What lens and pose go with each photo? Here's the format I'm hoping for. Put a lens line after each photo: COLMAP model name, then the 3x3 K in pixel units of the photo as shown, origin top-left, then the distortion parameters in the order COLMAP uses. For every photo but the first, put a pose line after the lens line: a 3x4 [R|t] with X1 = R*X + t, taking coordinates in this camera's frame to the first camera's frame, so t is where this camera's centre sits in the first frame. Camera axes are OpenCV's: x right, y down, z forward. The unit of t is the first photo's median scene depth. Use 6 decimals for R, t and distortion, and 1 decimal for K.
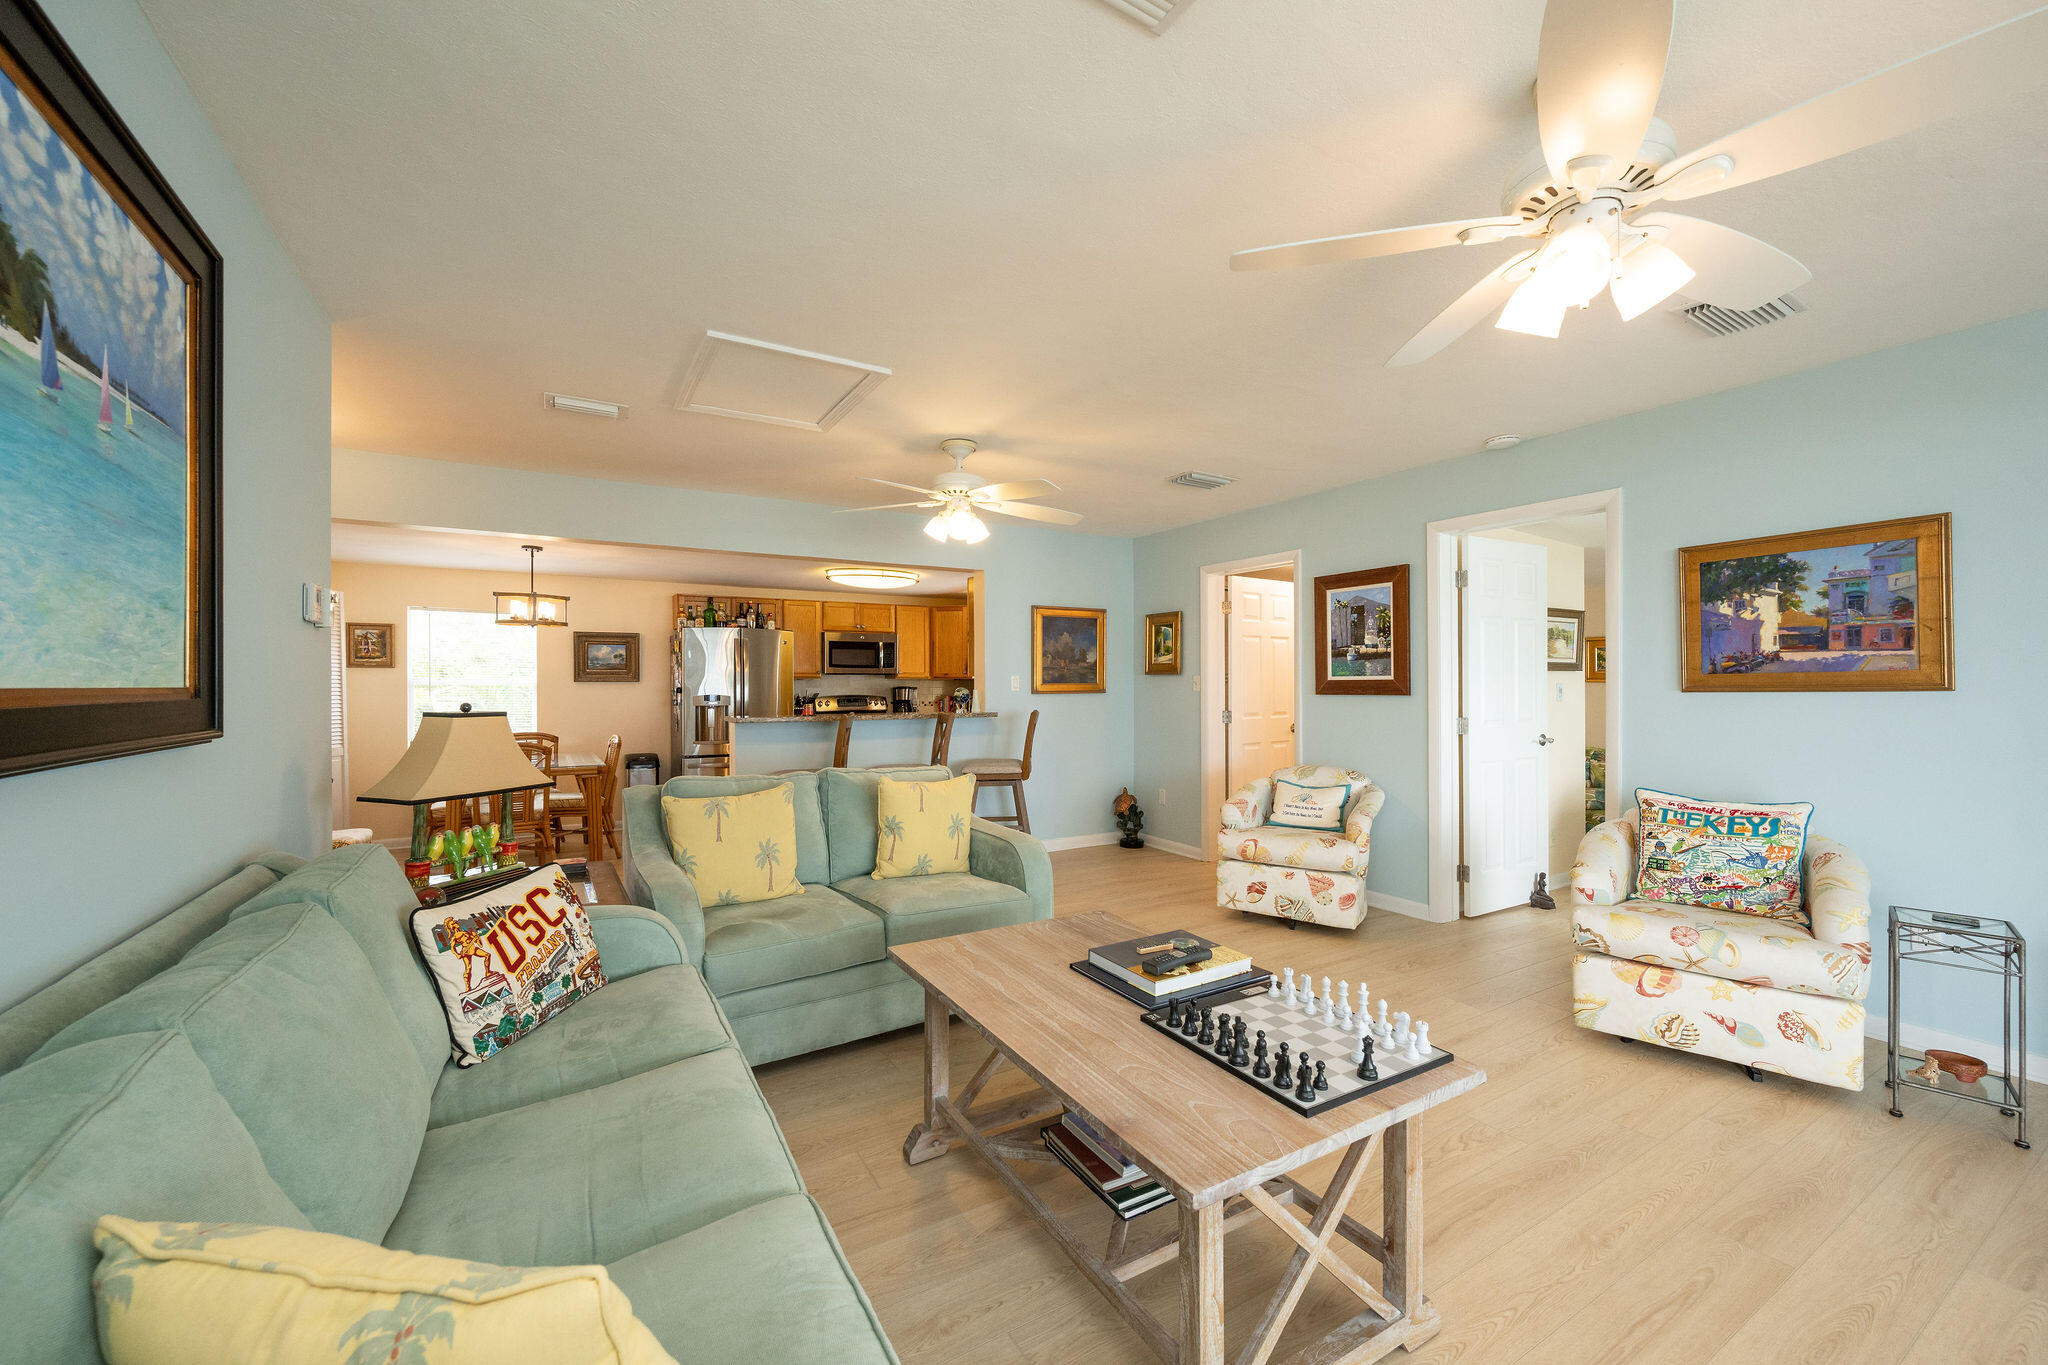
lens RADIAL K [[804.1, 0, 1024.8], [0, 804.1, 684.2], [0, 0, 1]] dist [-0.001278, 0.000184]
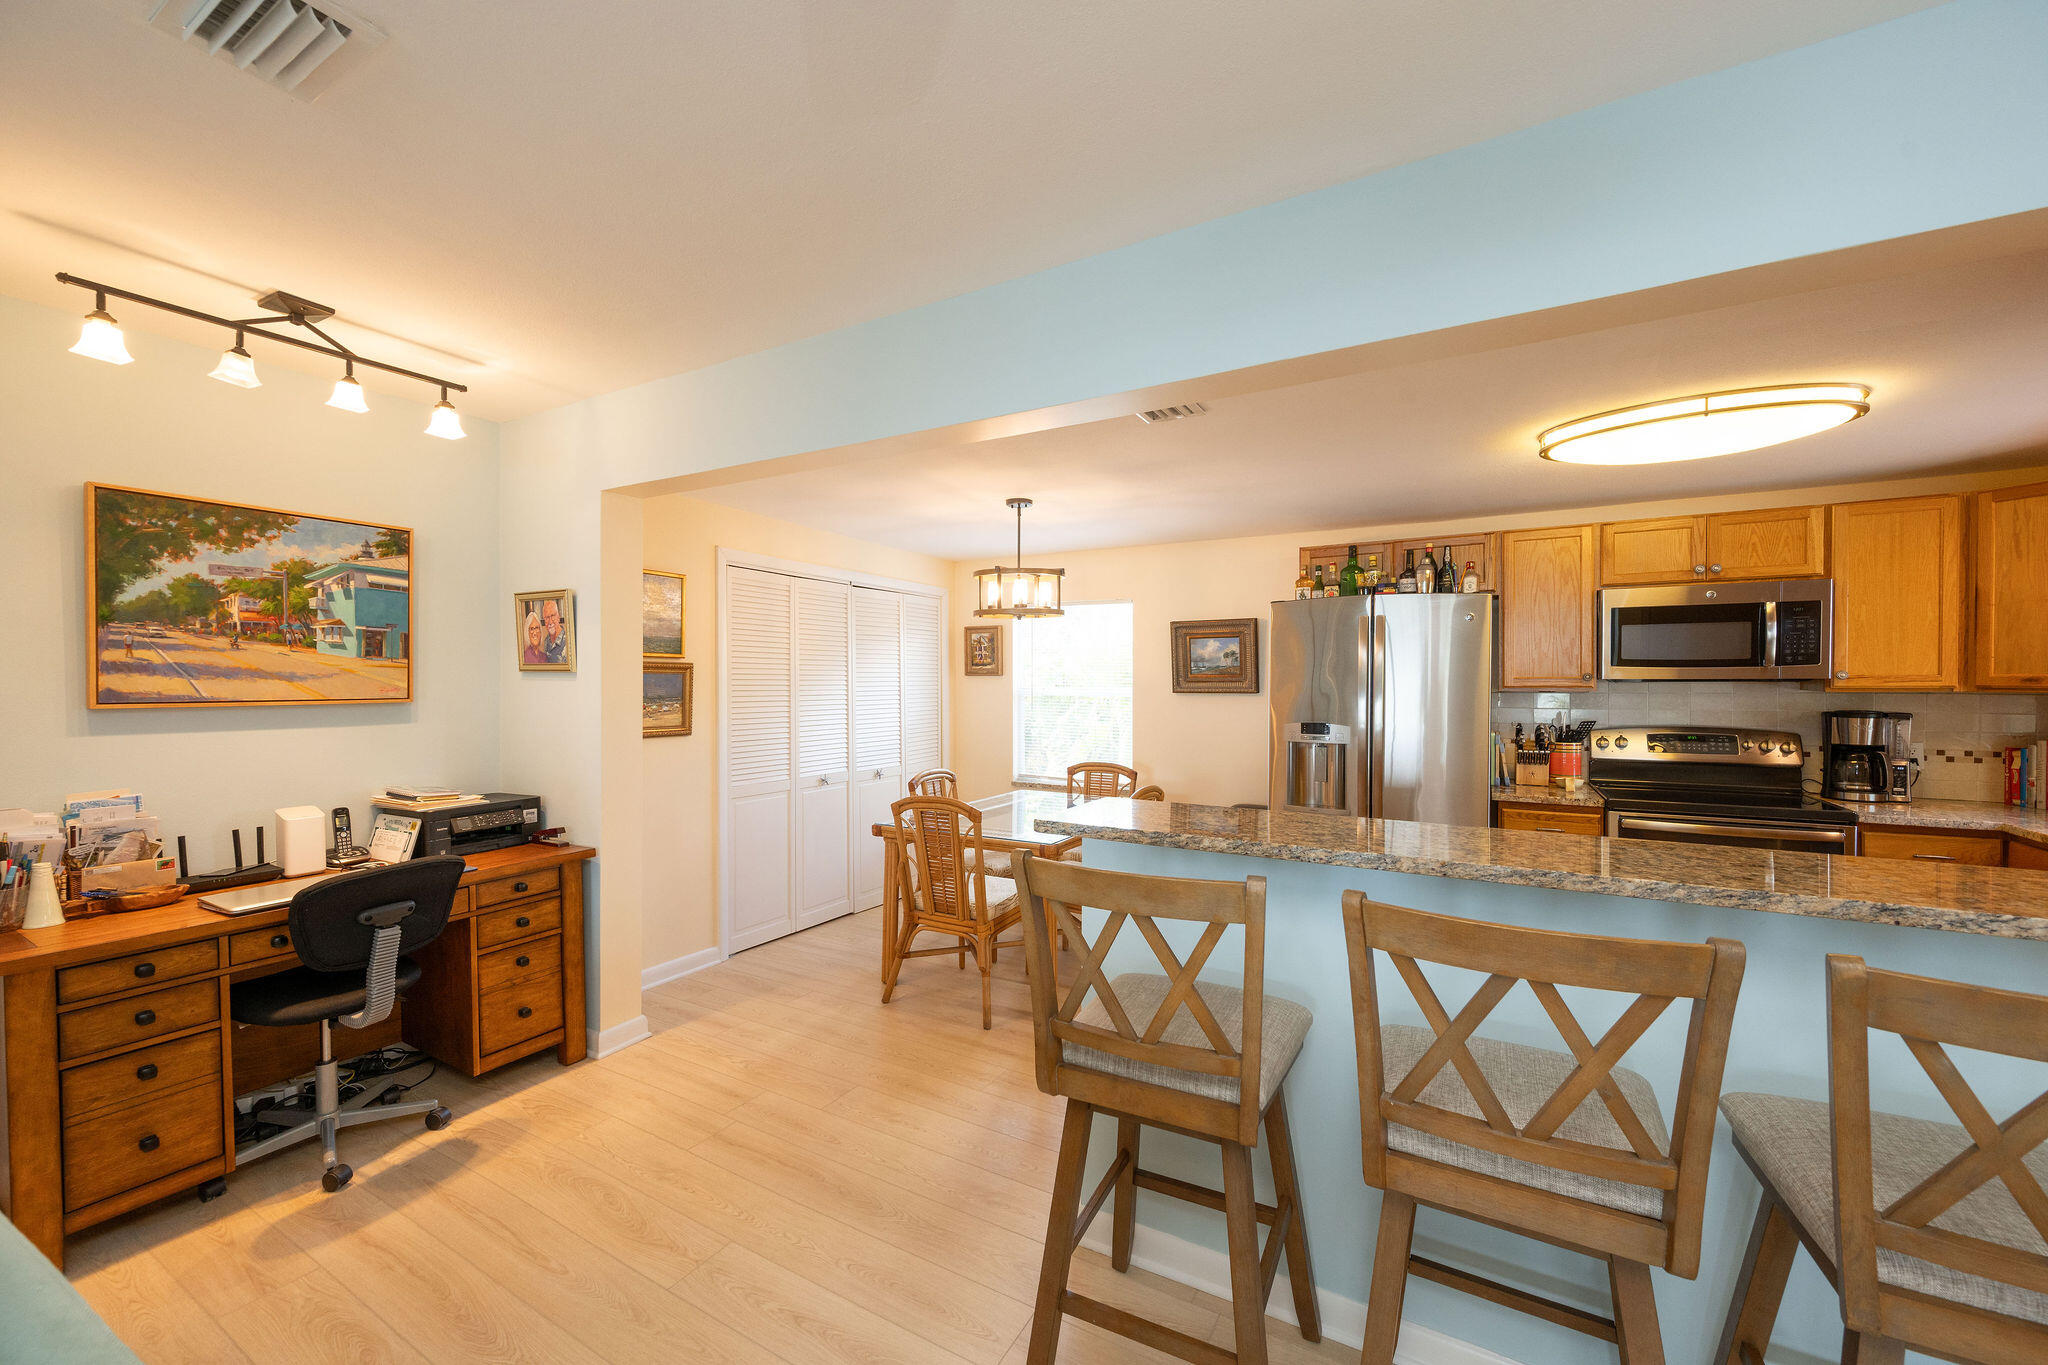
lens RADIAL K [[804.1, 0, 1029.3], [0, 804.1, 686.8], [0, 0, 1]] dist [-0.001278, 0.000184]
pose [[0.496009, 0.010172, -0.868258, -0.012826], [0.003052, 0.999905, 0.013458, -0.017590], [0.868312, -0.009325, 0.495930, 0.520918]]
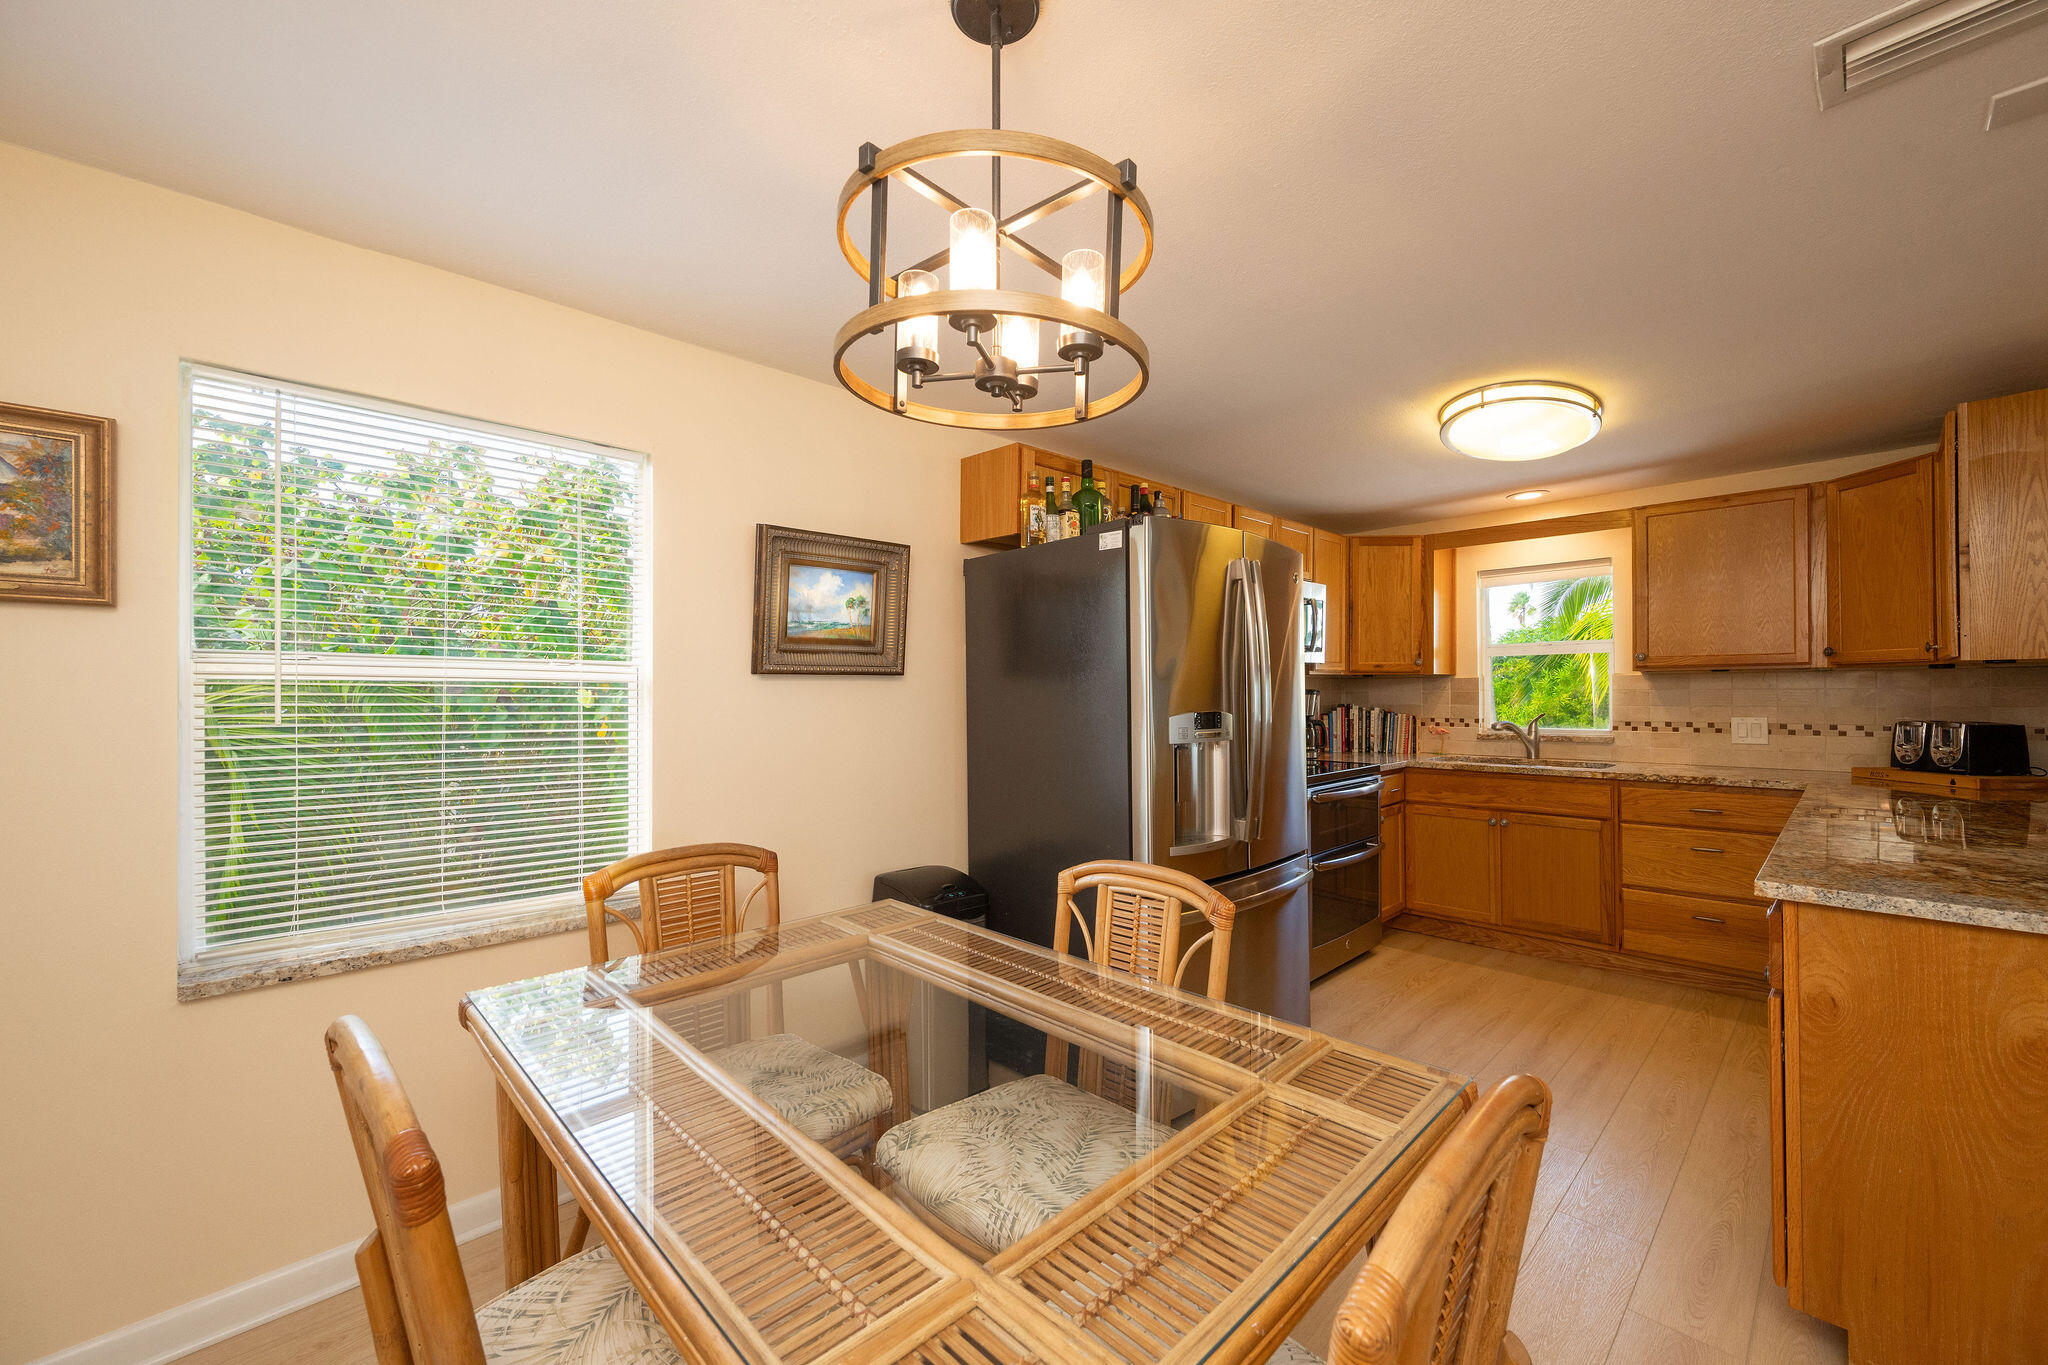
lens RADIAL K [[804.1, 0, 1024.7], [0, 804.1, 686.0], [0, 0, 1]] dist [-0.001278, 0.000184]
pose [[0.972814, 0.000938, 0.231586, -0.508644], [-0.000076, 0.999993, -0.003731, 0.003145], [-0.231588, 0.003612, 0.972807, 0.622814]]
